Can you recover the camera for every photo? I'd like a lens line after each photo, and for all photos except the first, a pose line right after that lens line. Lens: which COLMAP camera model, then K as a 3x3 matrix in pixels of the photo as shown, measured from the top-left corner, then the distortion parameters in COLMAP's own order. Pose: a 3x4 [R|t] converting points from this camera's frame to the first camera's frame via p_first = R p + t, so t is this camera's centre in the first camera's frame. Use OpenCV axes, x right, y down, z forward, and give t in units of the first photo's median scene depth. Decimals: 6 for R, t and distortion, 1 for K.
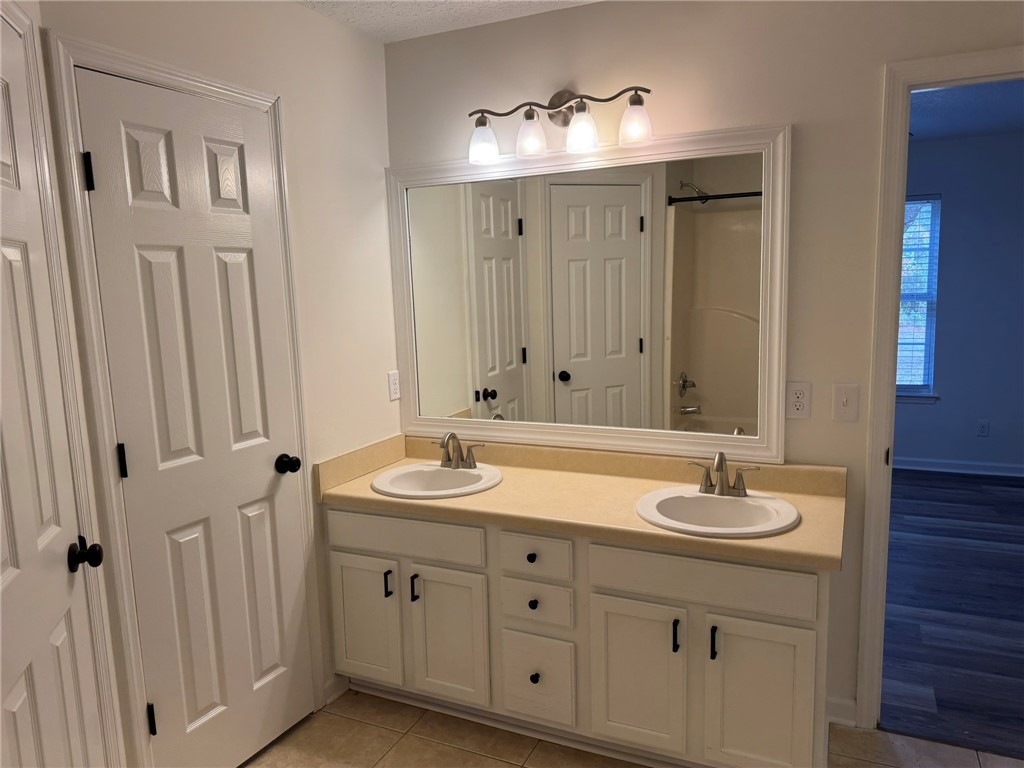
lens RADIAL K [[718.6, 0, 517.7], [0, 718.6, 382.7], [0, 0, 1]] dist [0.042599, -0.048536]
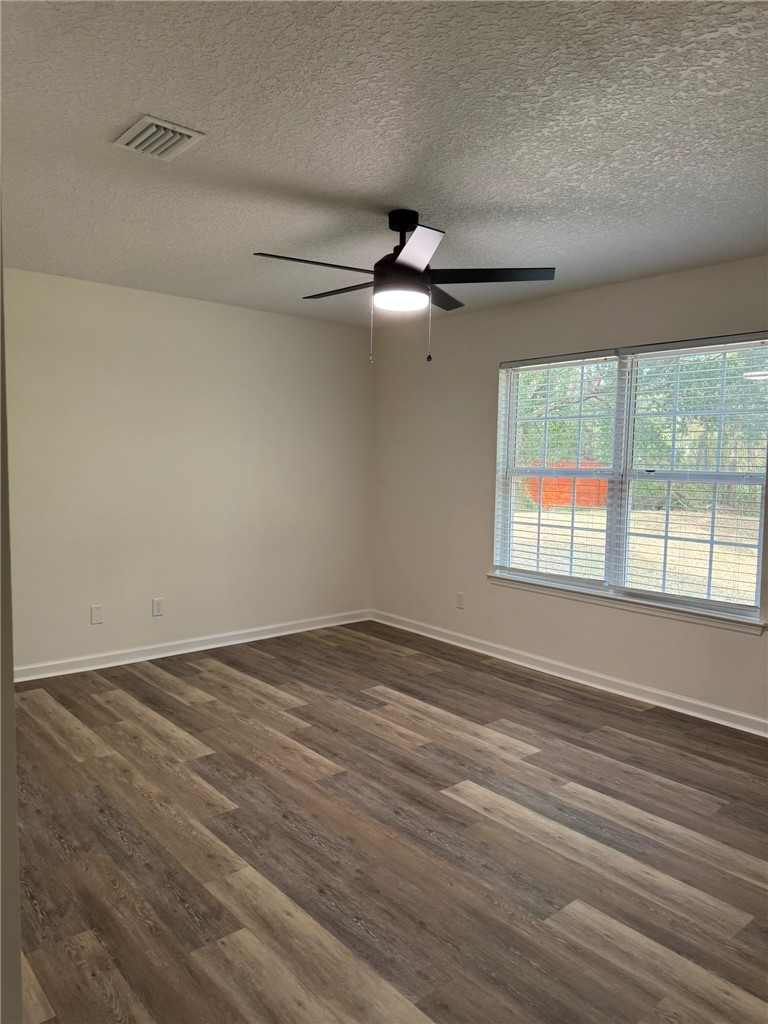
lens RADIAL K [[718.6, 0, 387.0], [0, 718.6, 511.7], [0, 0, 1]] dist [0.042599, -0.048536]
pose [[0.915006, 0.087057, -0.393935, 0.640024], [-0.114306, 0.992371, -0.046196, -0.017521], [0.386908, 0.087298, 0.917977, 0.295933]]
